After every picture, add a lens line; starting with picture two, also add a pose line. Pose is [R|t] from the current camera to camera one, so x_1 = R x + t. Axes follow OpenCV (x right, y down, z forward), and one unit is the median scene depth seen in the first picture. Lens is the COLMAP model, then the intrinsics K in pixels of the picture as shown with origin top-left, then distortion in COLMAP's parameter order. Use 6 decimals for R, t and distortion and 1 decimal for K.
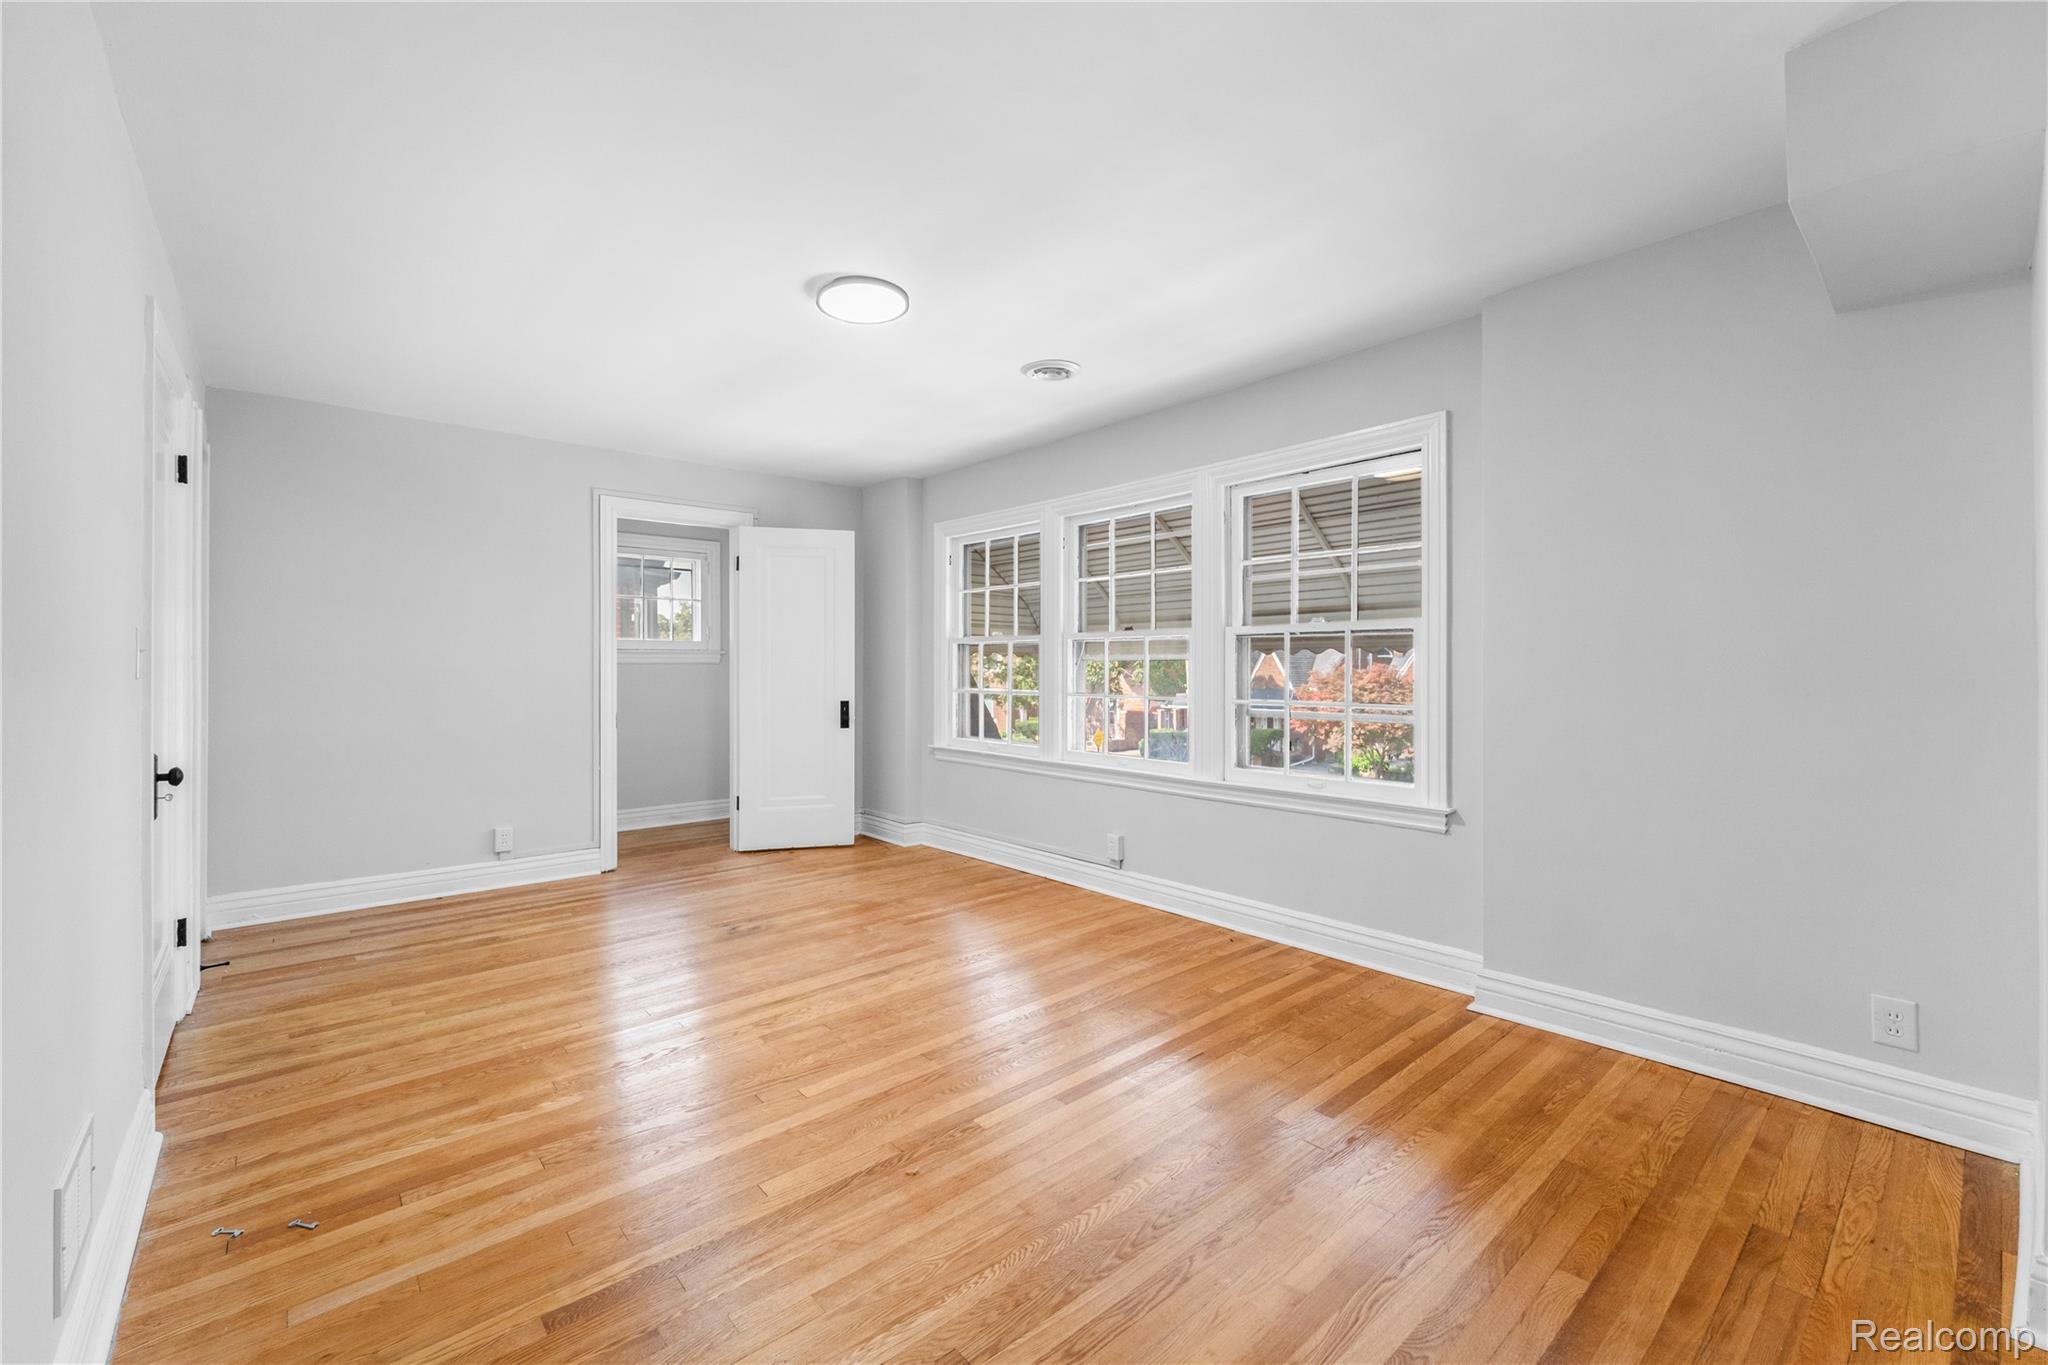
lens RADIAL K [[846.2, 0, 1022.0], [0, 846.2, 667.2], [0, 0, 1]] dist [0.013168, 0.000015]
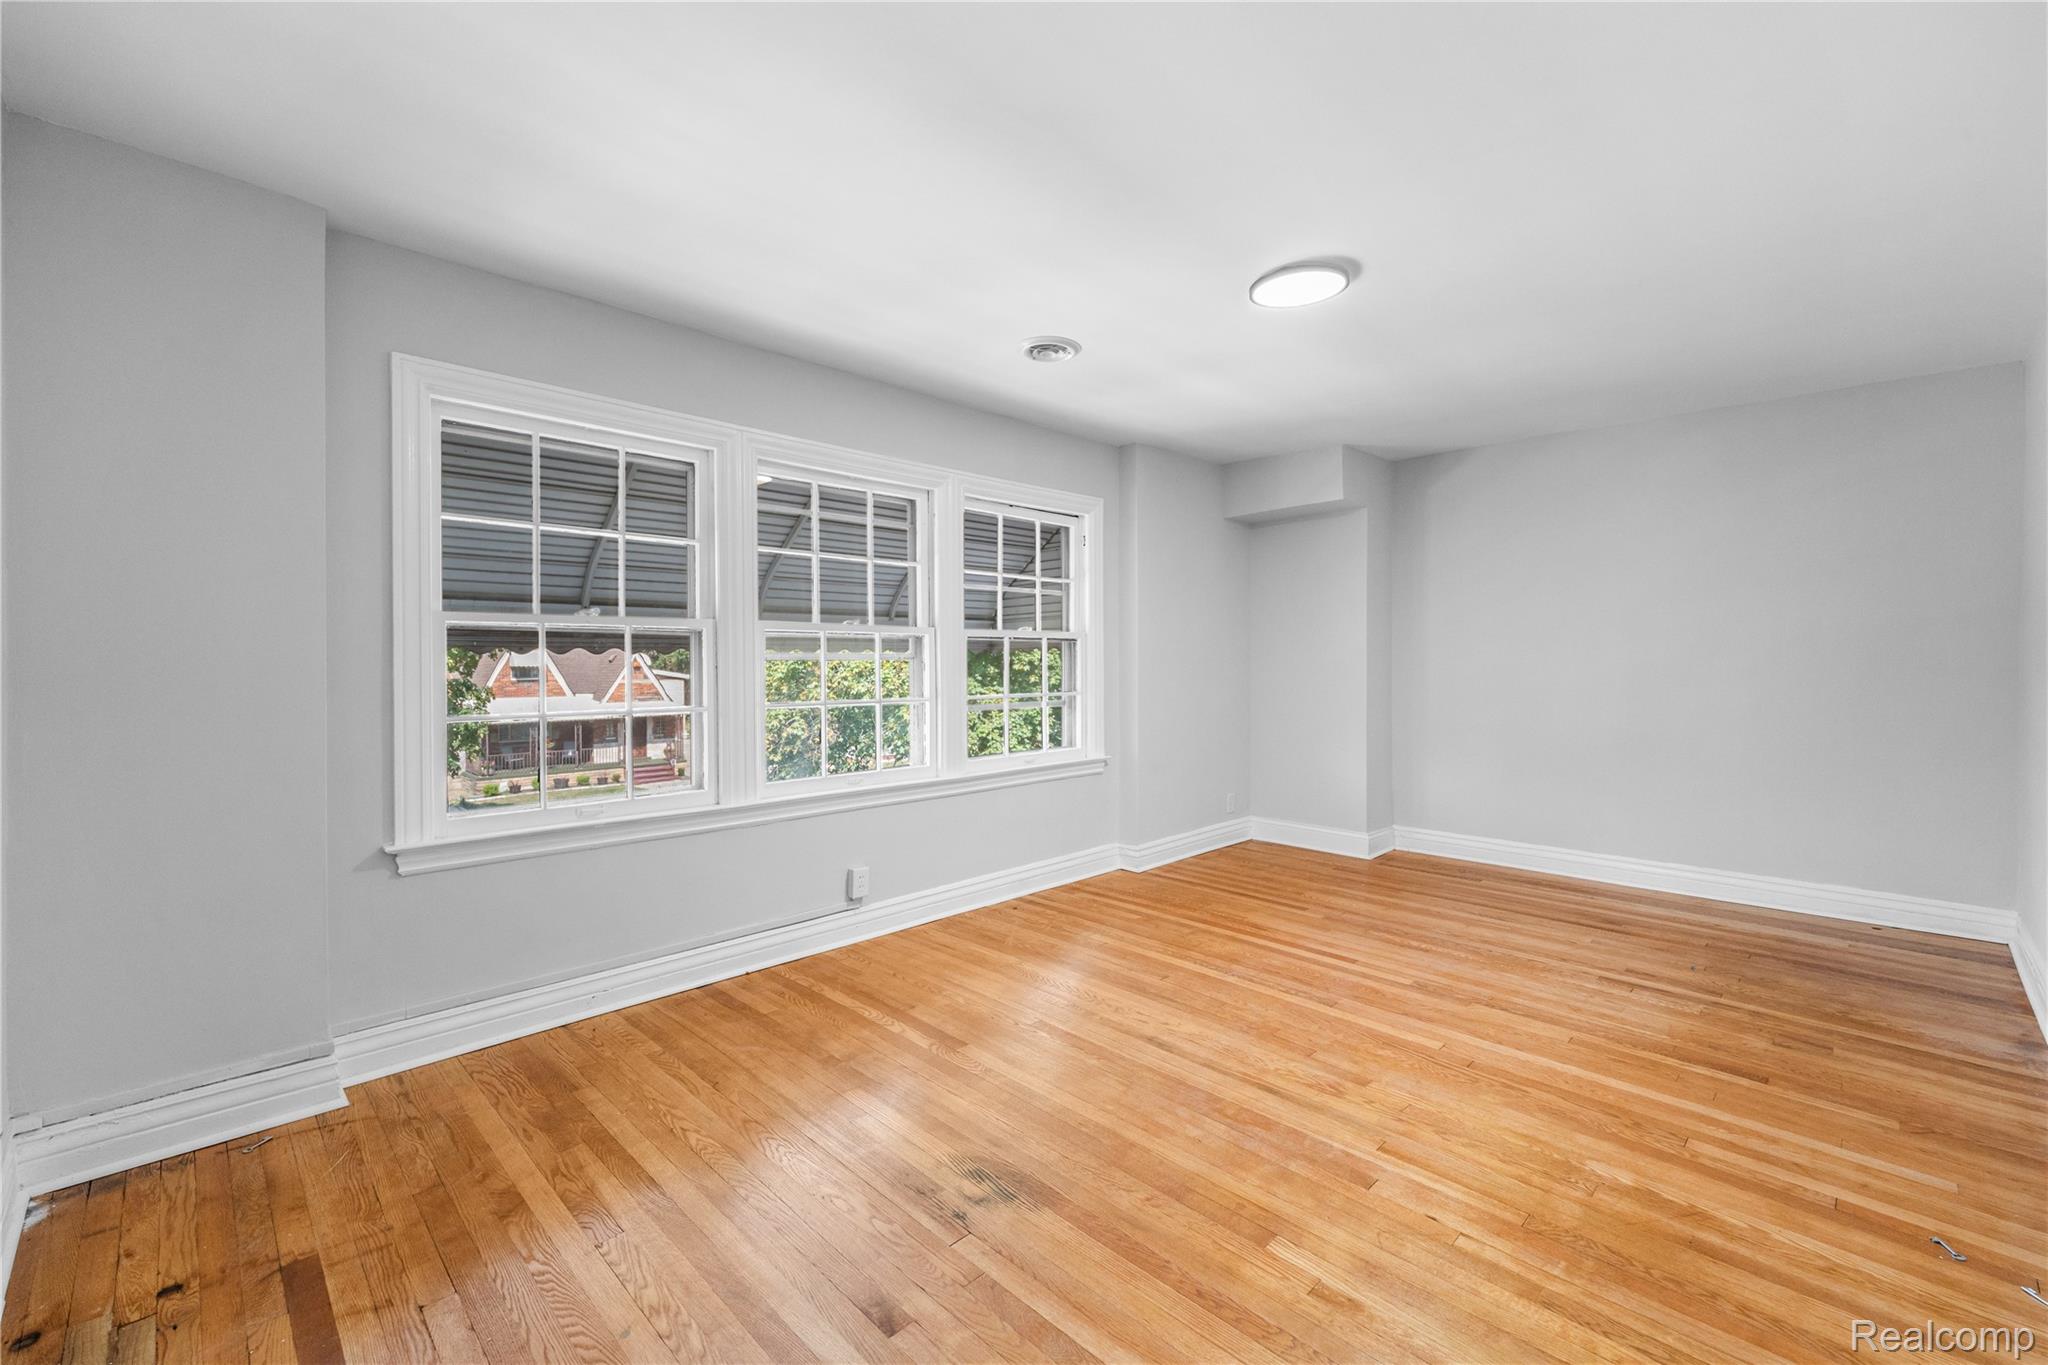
lens RADIAL K [[846.2, 0, 1021.0], [0, 846.2, 674.7], [0, 0, 1]] dist [0.013168, 0.000015]
pose [[-0.060263, -0.014134, 0.998082, -0.920516], [0.005965, 0.999877, 0.014519, -0.005834], [-0.998165, 0.006828, -0.060171, 1.111583]]
